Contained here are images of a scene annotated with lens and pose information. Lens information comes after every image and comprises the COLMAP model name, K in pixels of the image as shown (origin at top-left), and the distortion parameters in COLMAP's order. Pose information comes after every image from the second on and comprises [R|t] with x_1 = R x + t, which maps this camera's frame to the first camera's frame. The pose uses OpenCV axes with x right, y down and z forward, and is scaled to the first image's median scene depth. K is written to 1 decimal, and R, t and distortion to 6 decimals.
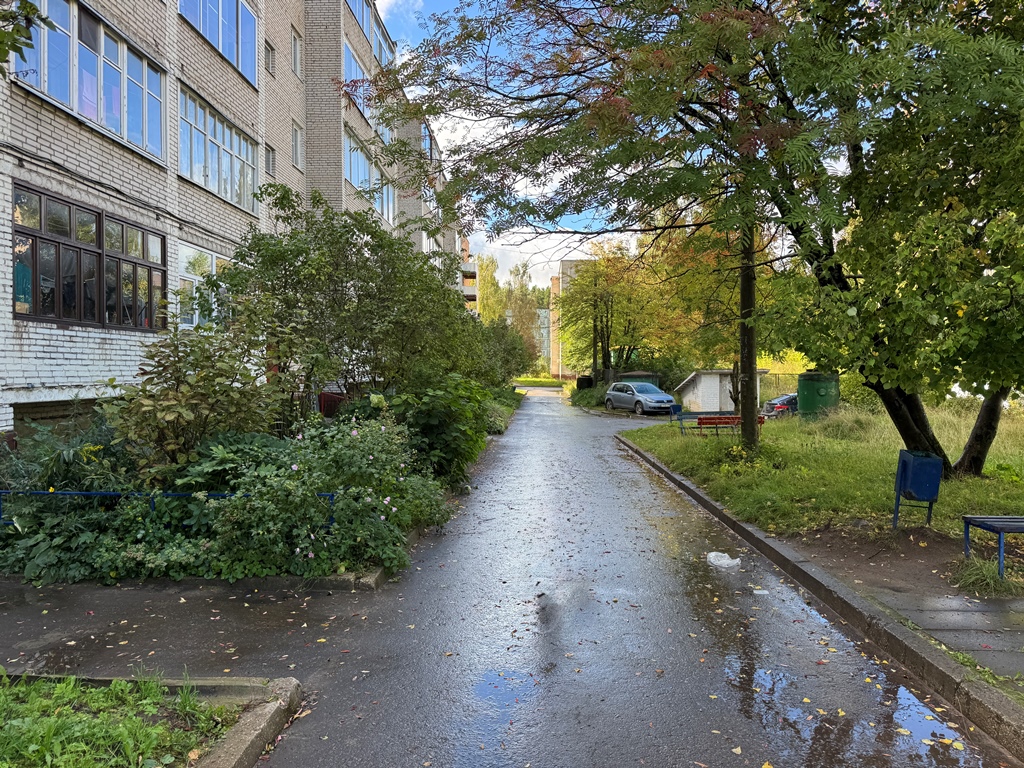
lens RADIAL K [[720.7, 0, 512.0], [0, 720.7, 384.0], [0, 0, 1]] dist [0.025829, -0.039529]
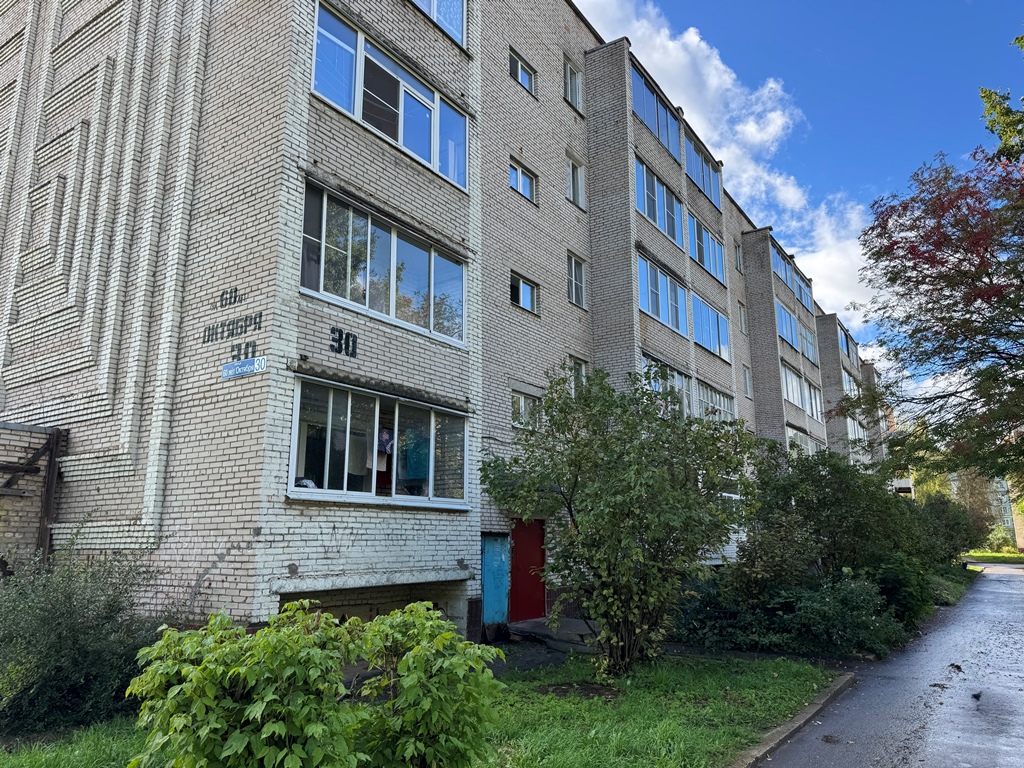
lens RADIAL K [[720.7, 0, 512.0], [0, 720.7, 384.0], [0, 0, 1]] dist [0.025829, -0.039529]
pose [[0.851642, -0.122482, -0.509611, 0.047331], [-0.001197, 0.971855, -0.235579, -0.001804], [0.524122, 0.201239, 0.827526, -0.798374]]
